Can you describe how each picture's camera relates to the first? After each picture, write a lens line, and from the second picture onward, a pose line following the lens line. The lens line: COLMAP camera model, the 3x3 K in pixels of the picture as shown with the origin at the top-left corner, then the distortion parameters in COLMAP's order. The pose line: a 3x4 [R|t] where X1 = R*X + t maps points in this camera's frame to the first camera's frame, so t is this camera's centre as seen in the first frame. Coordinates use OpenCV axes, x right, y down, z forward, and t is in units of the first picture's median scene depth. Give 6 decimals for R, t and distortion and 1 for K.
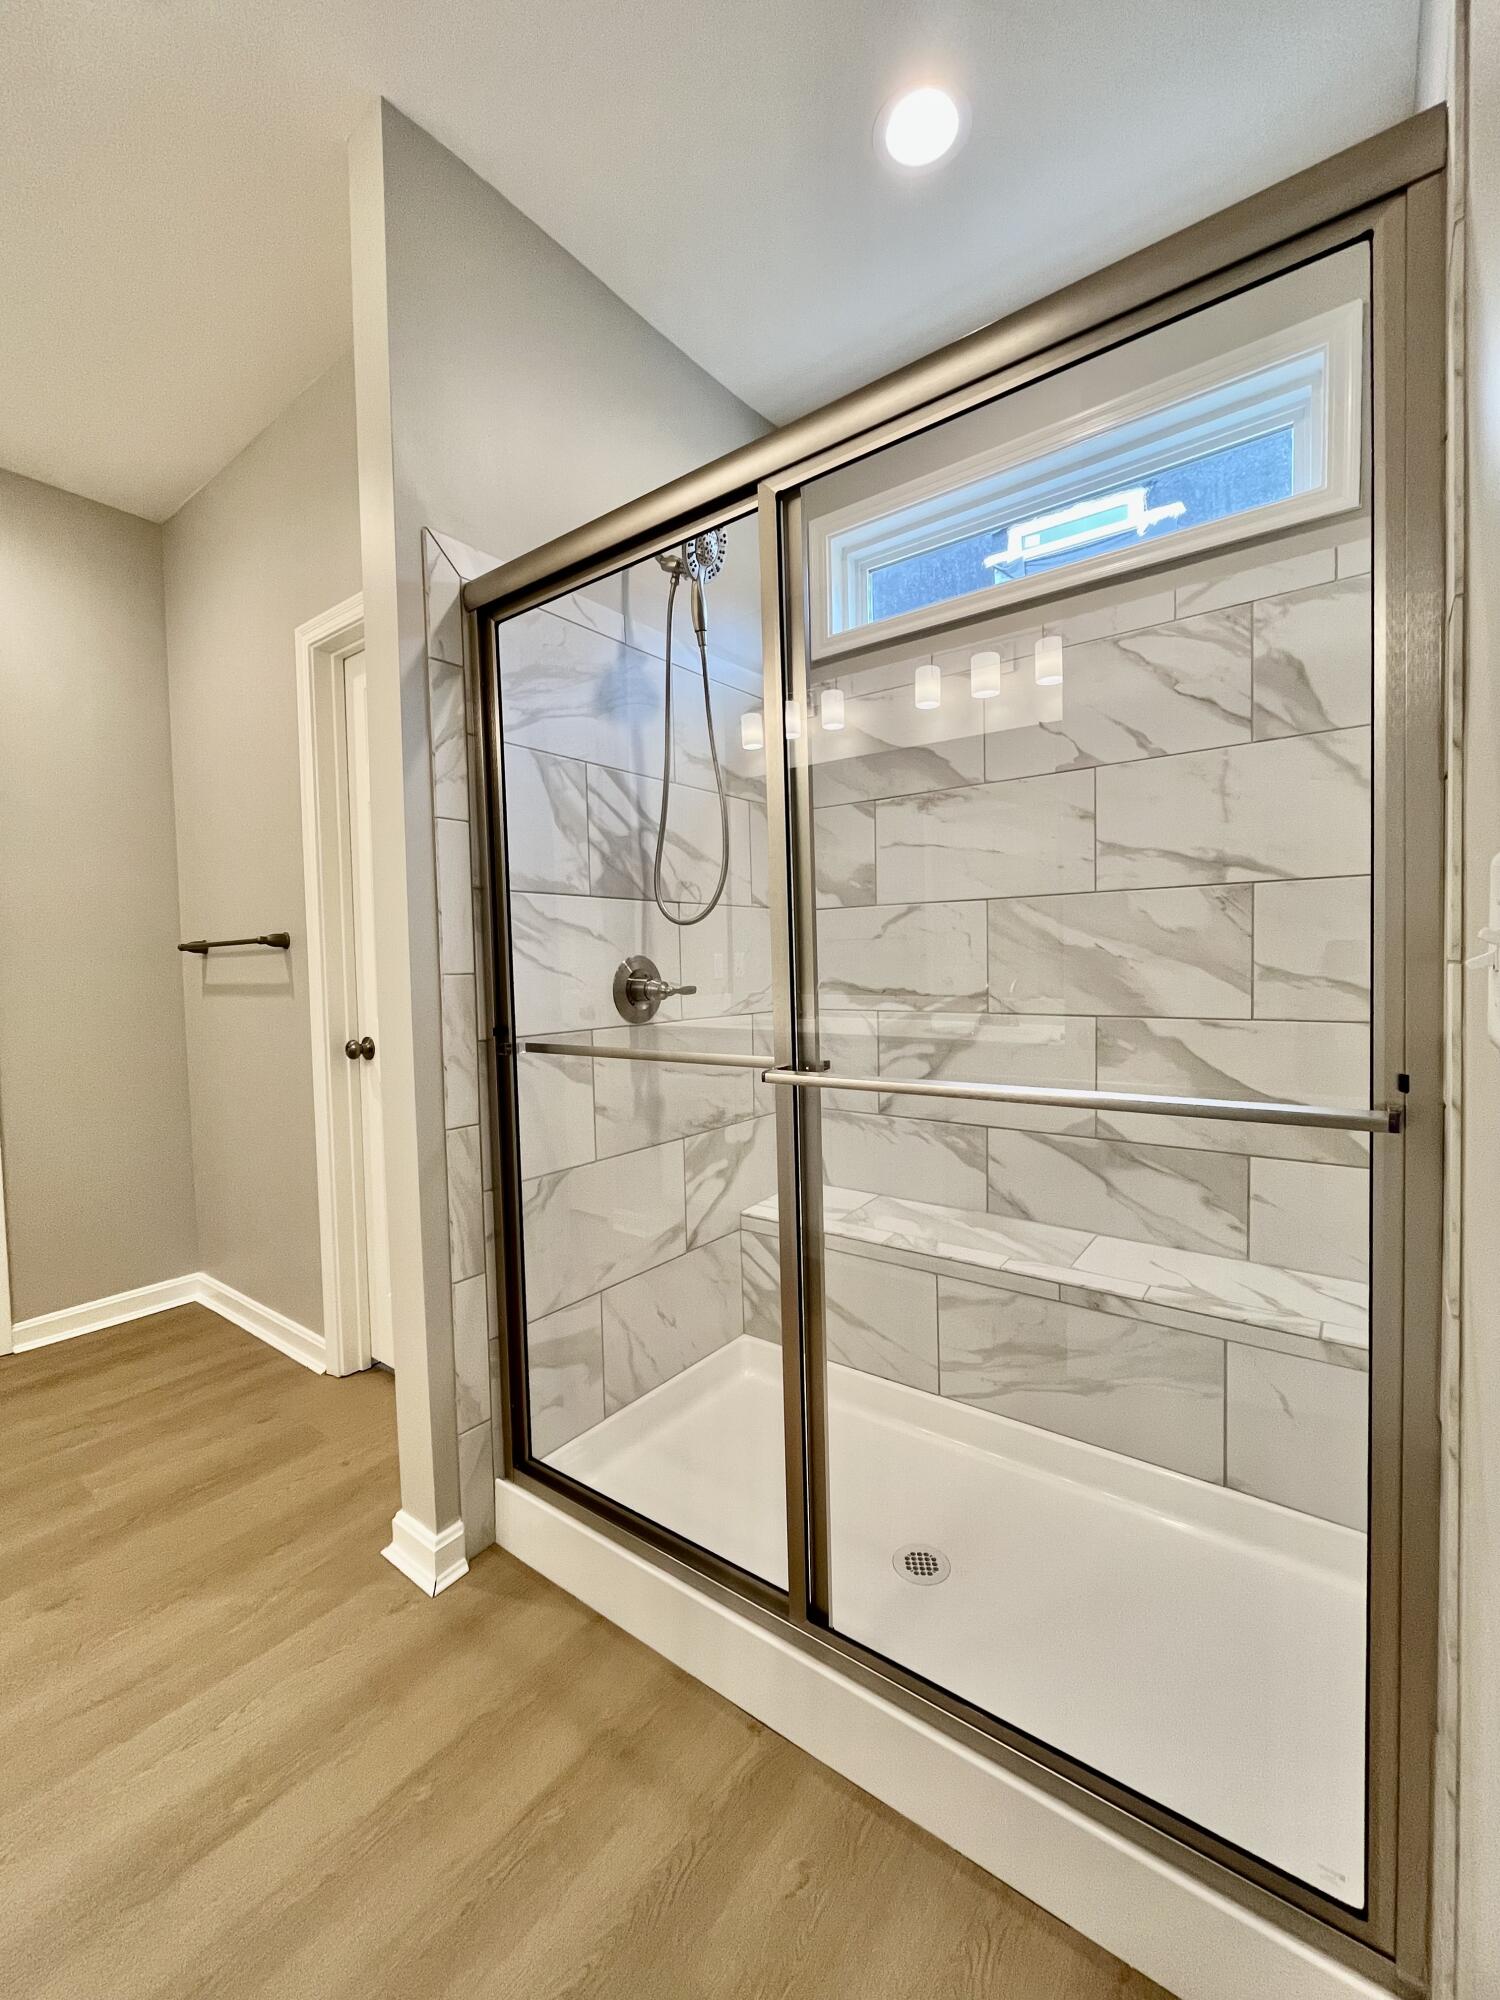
lens RADIAL K [[824.9, 0, 739.3], [0, 824.9, 1014.5], [0, 0, 1]] dist [0.003234, -0.000240]
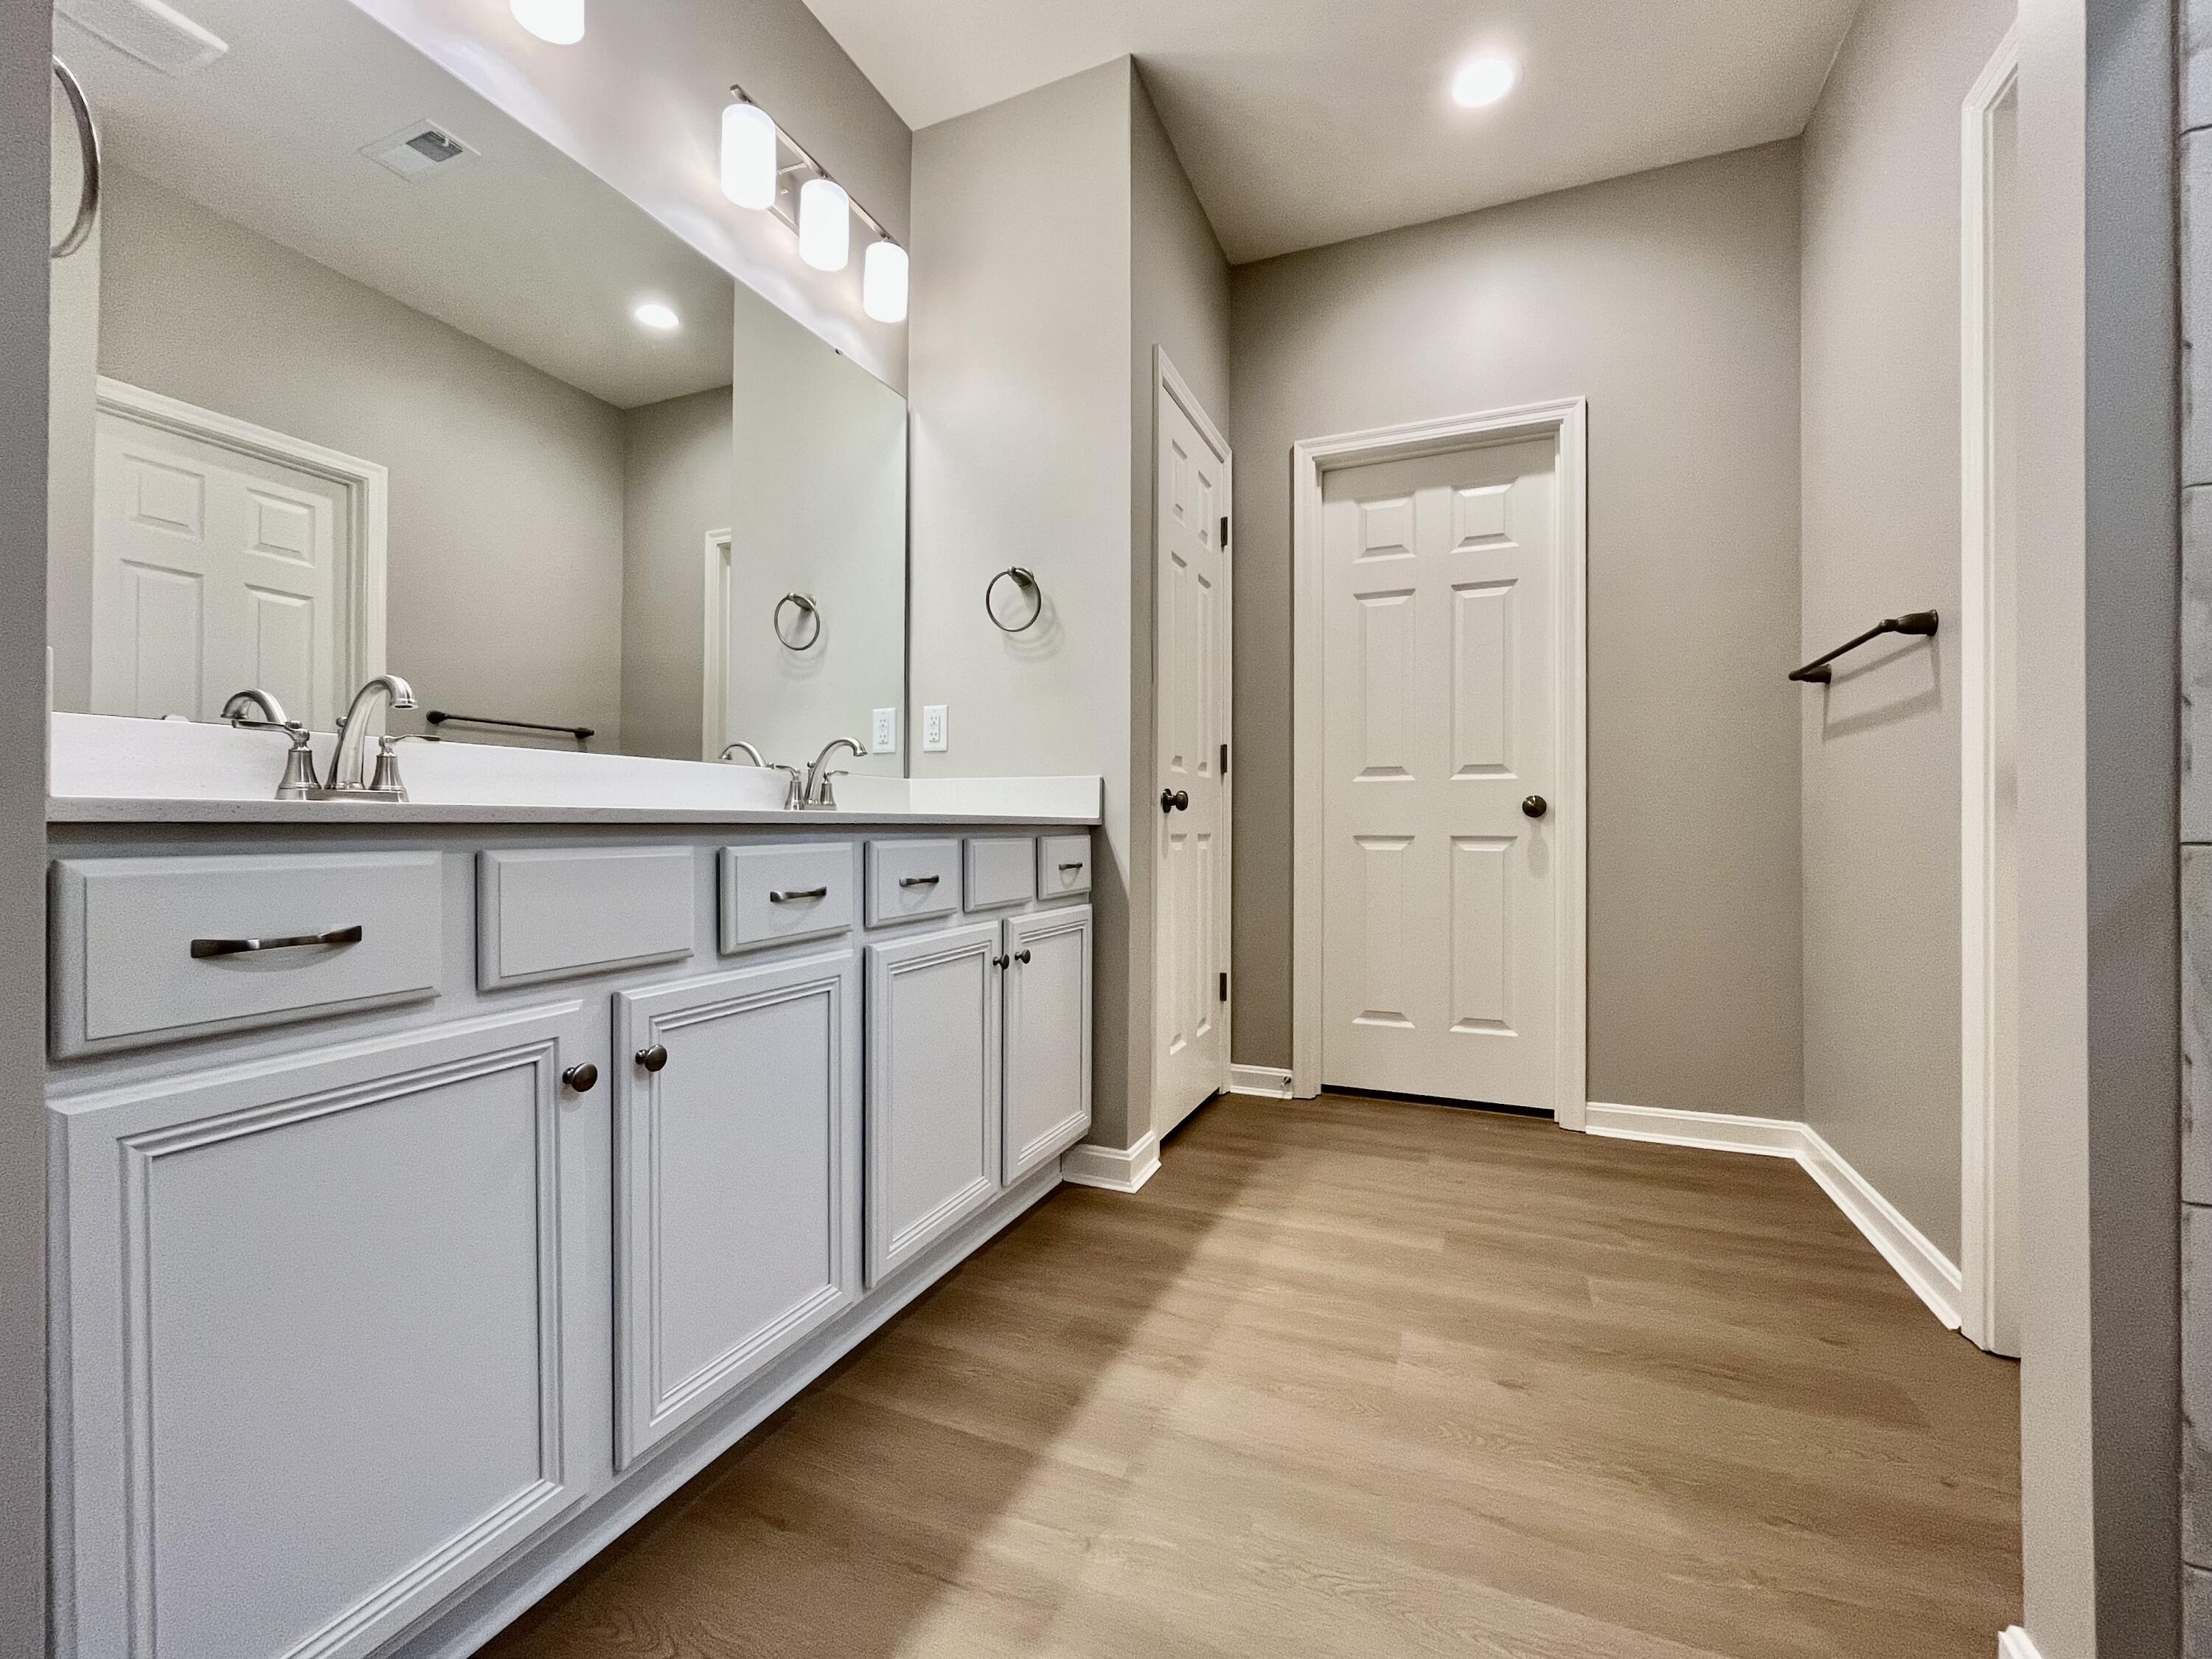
lens RADIAL K [[912.4, 0, 1114.2], [0, 912.4, 838.4], [0, 0, 1]] dist [0.003234, -0.000240]
pose [[0.246690, 0.020221, -0.968883, -0.016072], [-0.063810, 0.997952, 0.004581, 0.112770], [0.966991, 0.060694, 0.247475, 0.220362]]
